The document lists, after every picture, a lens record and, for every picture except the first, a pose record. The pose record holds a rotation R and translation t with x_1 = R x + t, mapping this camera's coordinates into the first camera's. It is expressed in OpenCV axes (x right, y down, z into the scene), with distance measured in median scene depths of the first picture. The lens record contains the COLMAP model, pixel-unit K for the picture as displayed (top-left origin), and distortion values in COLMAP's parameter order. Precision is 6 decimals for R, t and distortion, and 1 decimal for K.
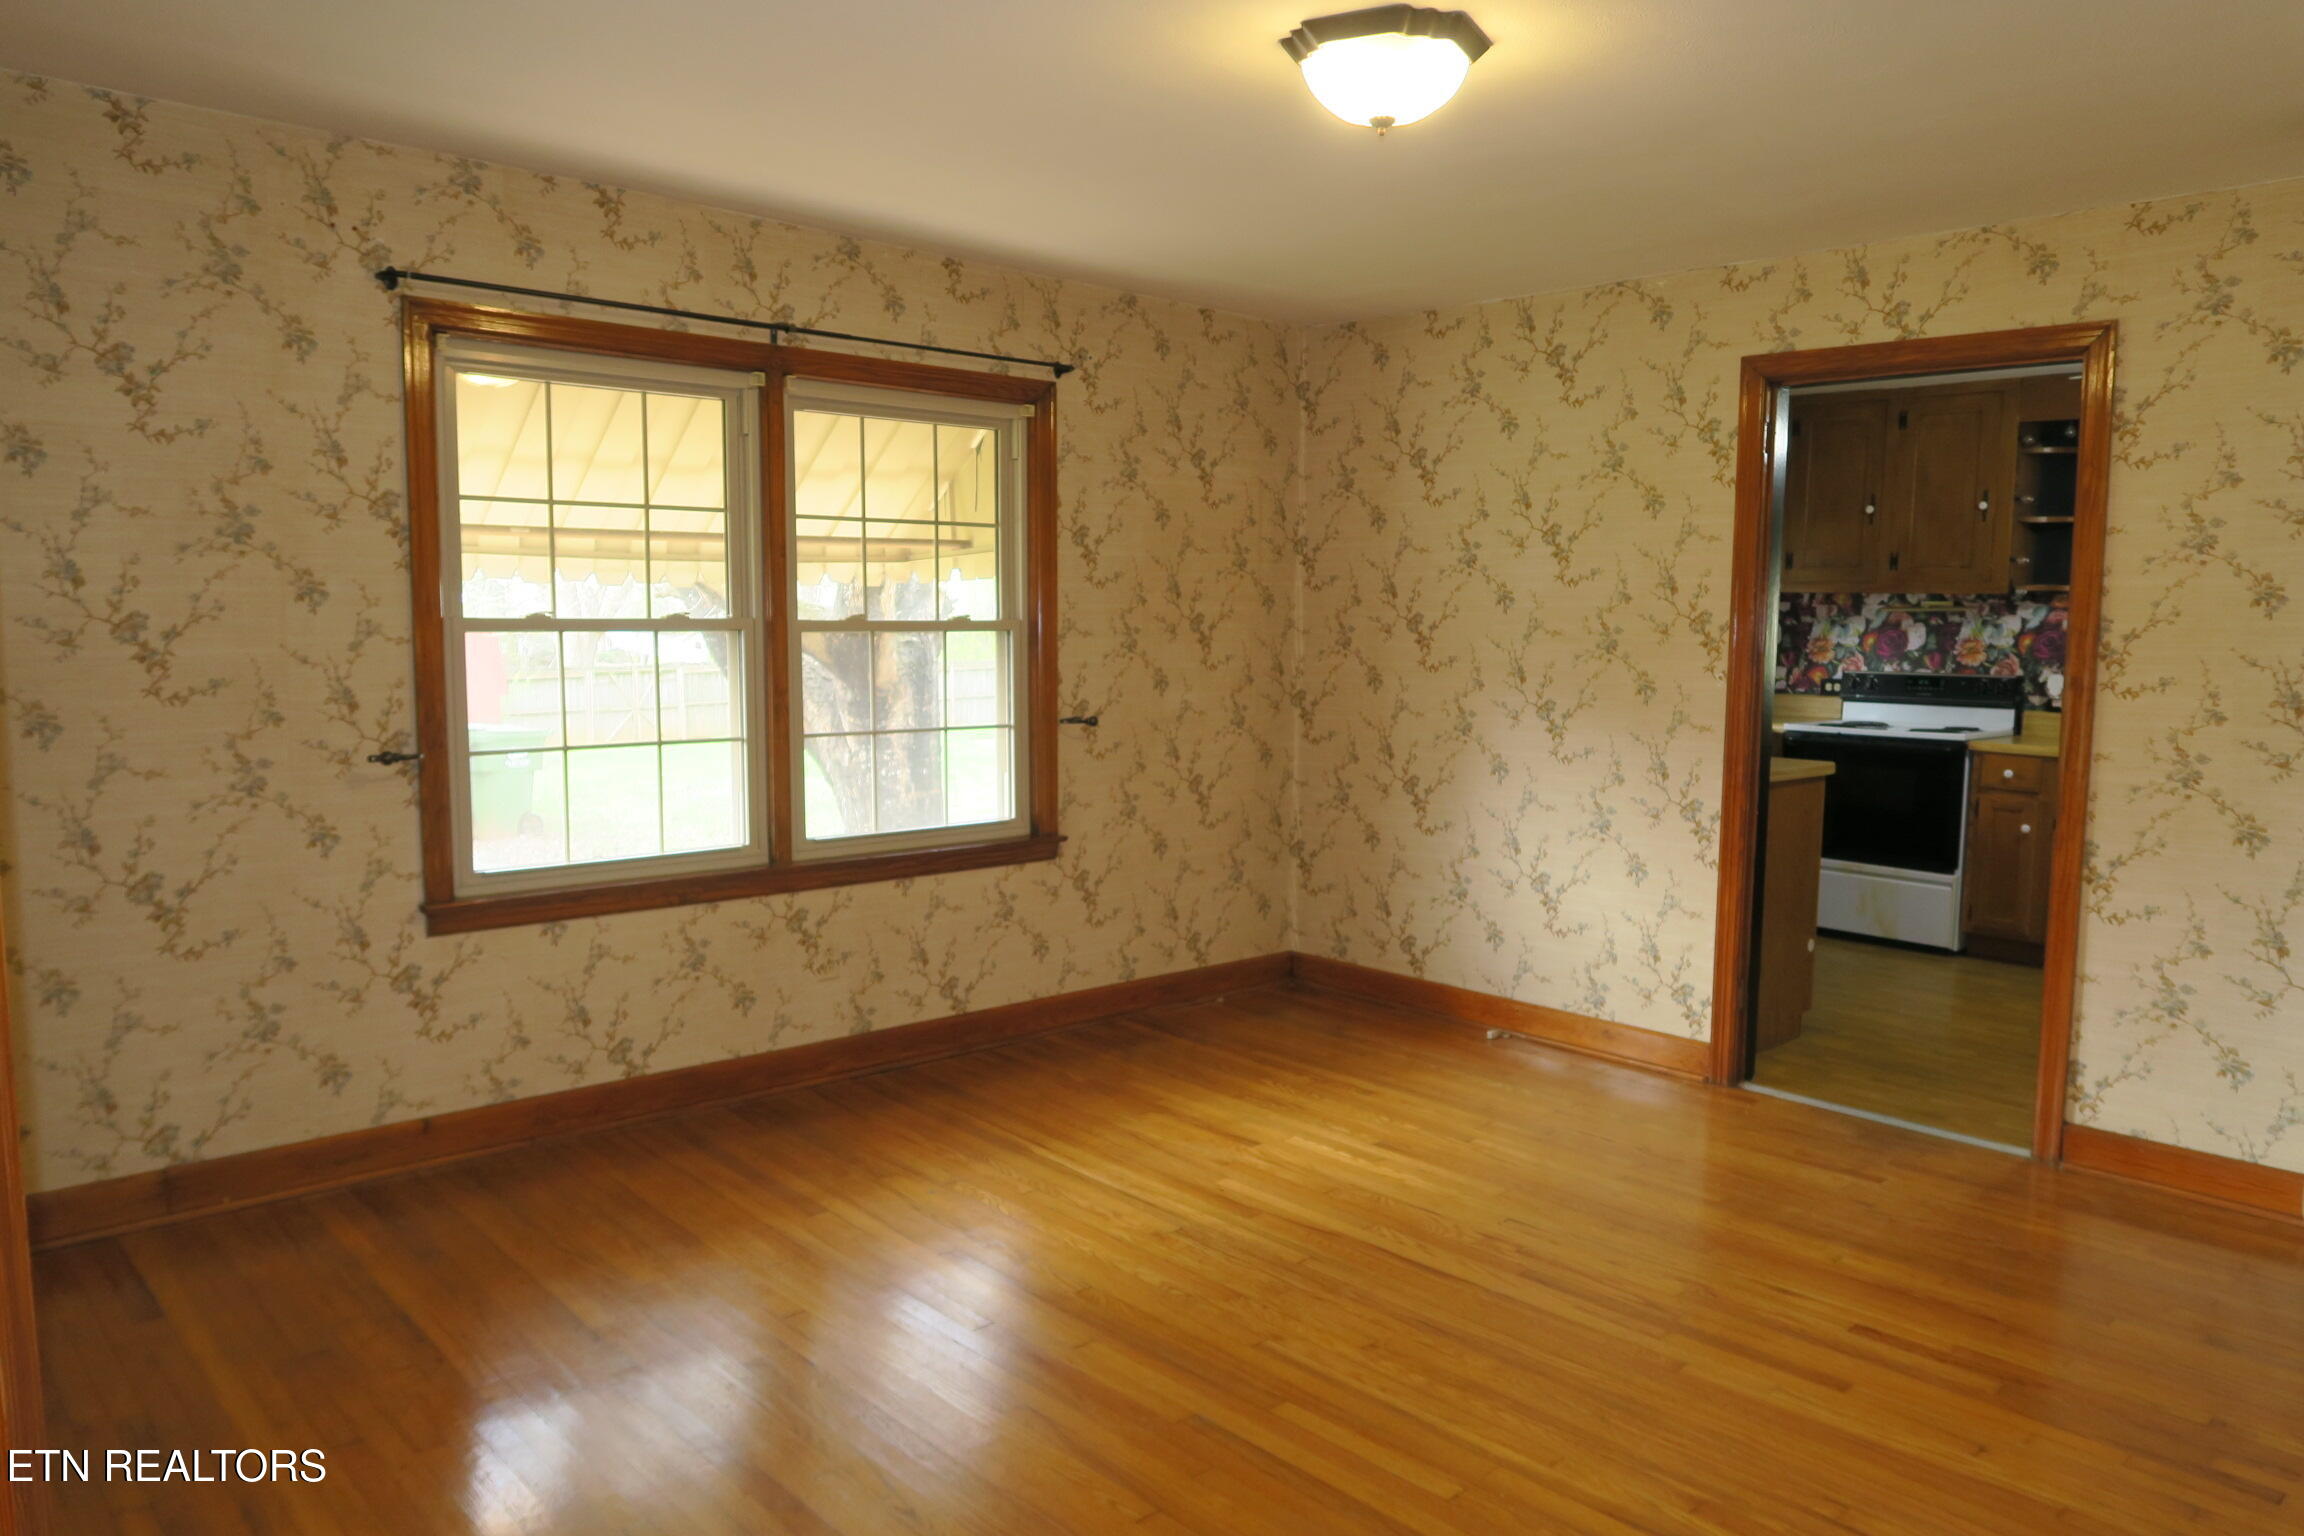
lens RADIAL K [[1591.9, 0, 1139.1], [0, 1591.9, 769.8], [0, 0, 1]] dist [-0.019916, 0.004566]
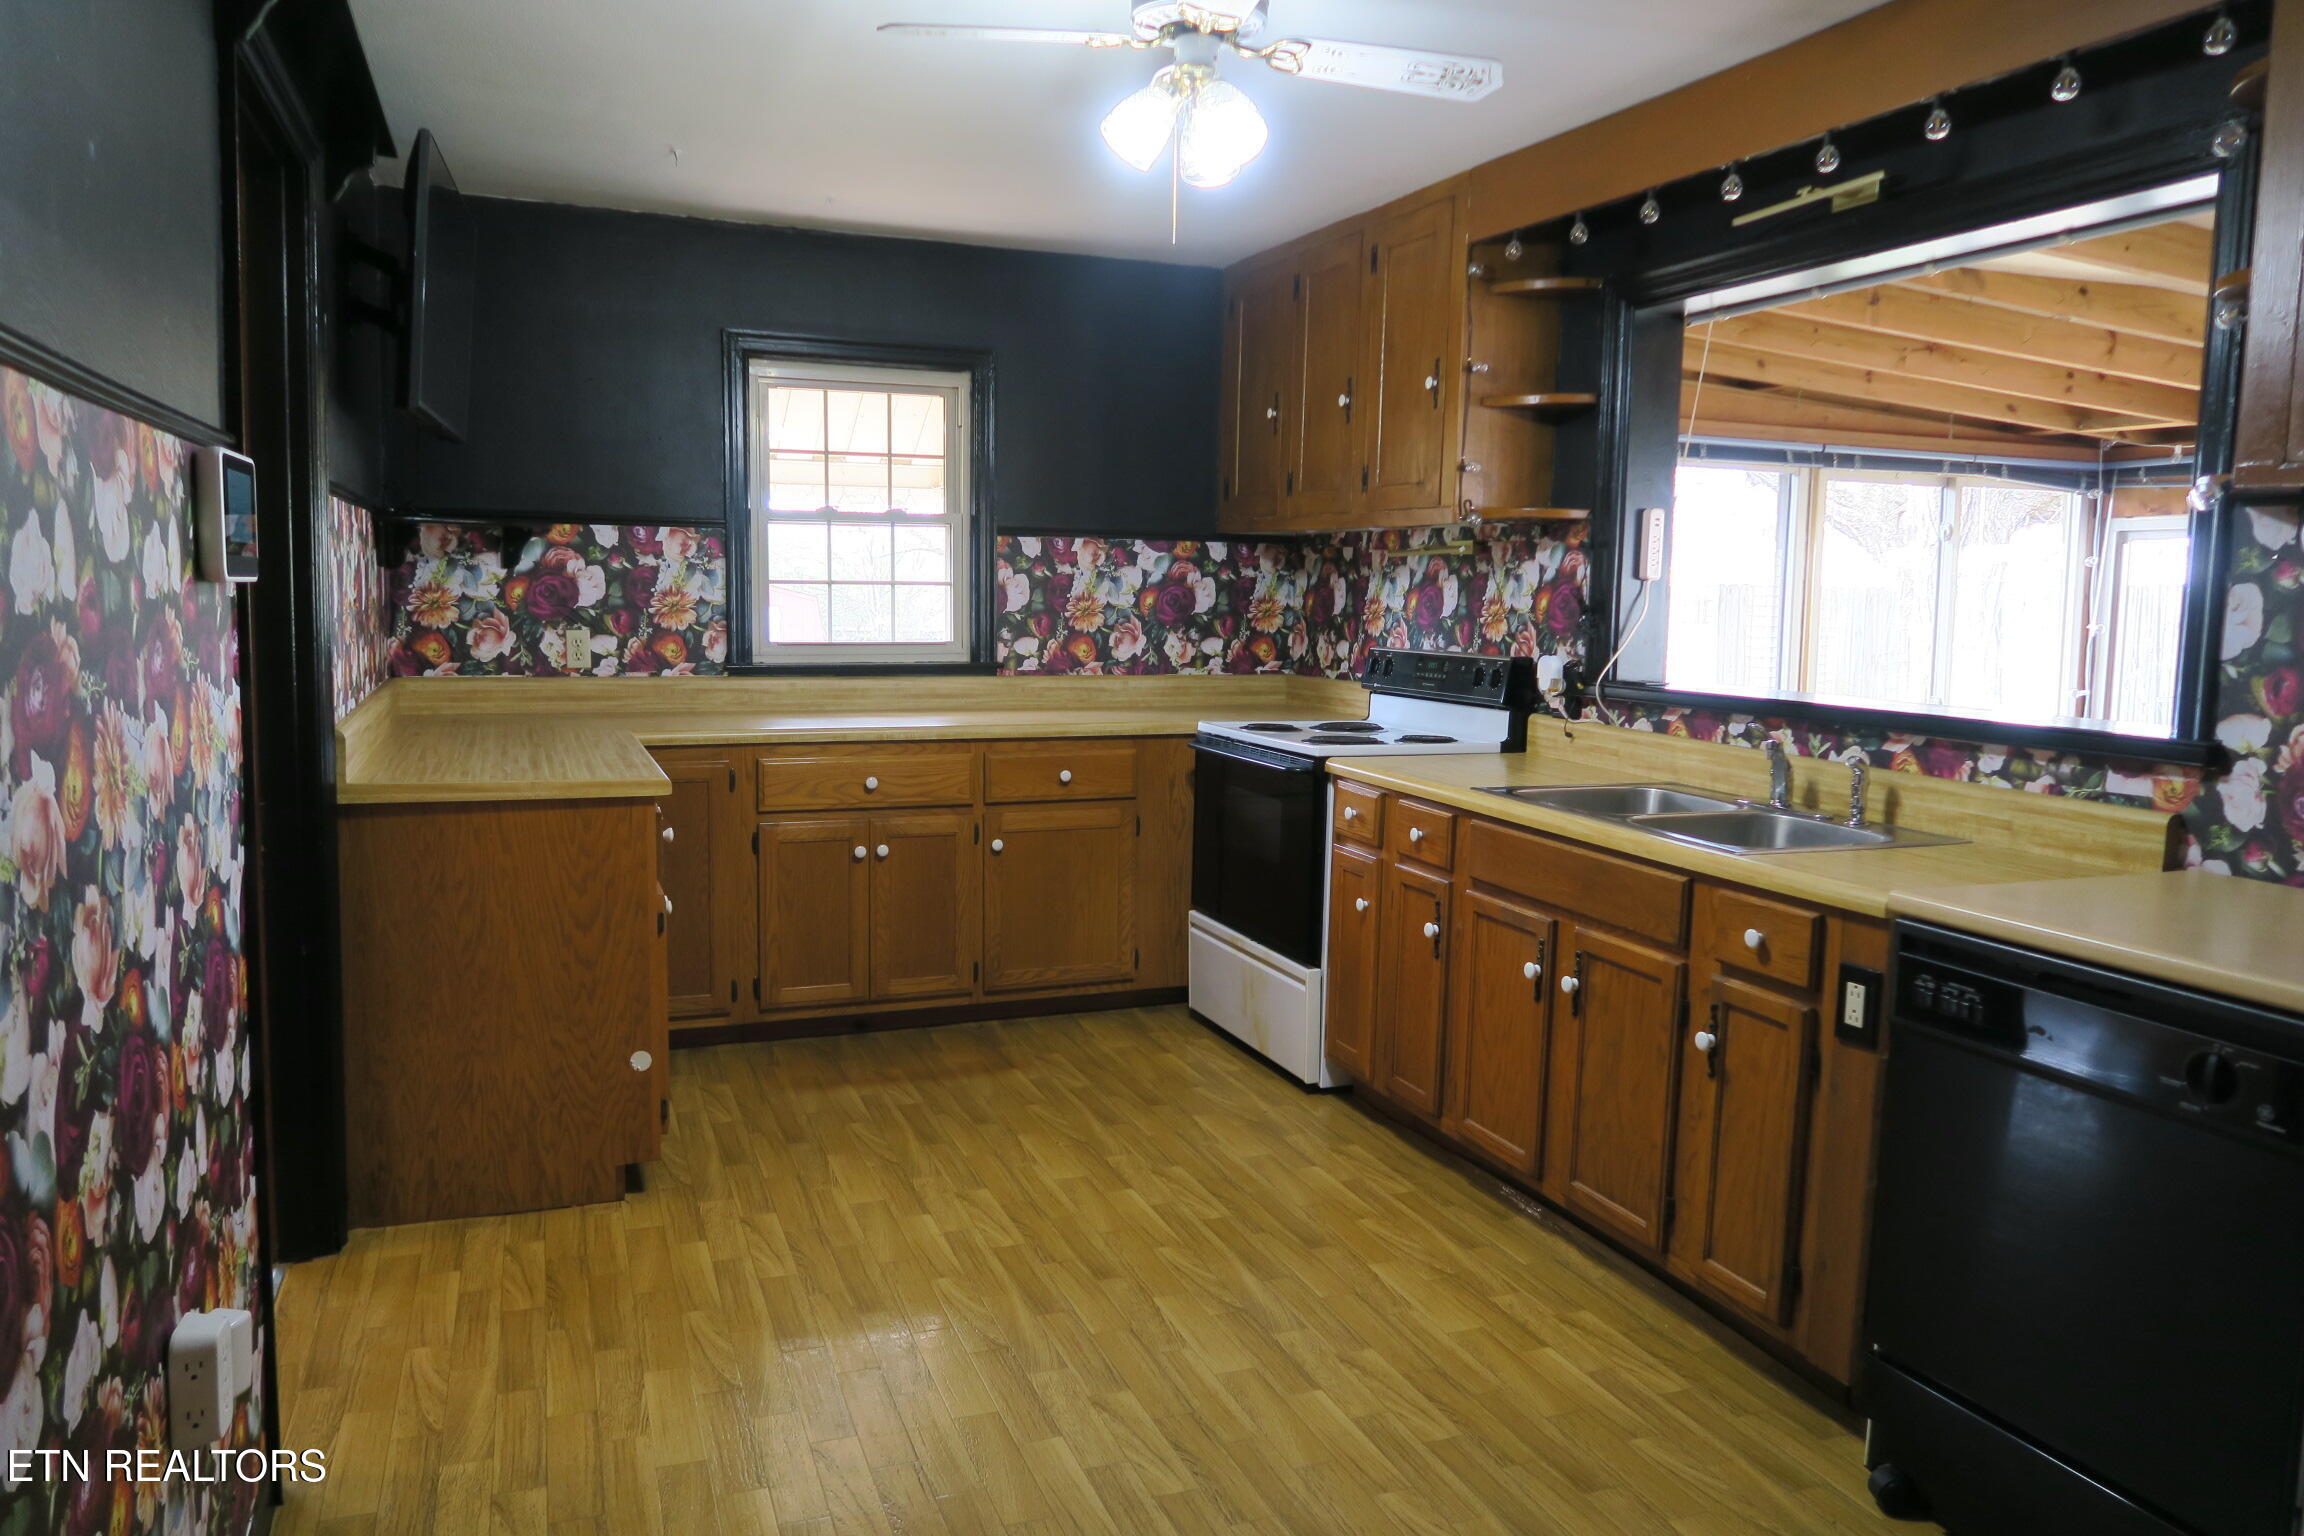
lens RADIAL K [[1591.9, 0, 1139.1], [0, 1591.9, 769.8], [0, 0, 1]] dist [-0.019916, 0.004566]
pose [[0.930205, 0.047287, -0.363983, 0.835179], [-0.043382, 0.998880, 0.018902, -0.026678], [0.364469, -0.001793, 0.931214, 0.471775]]
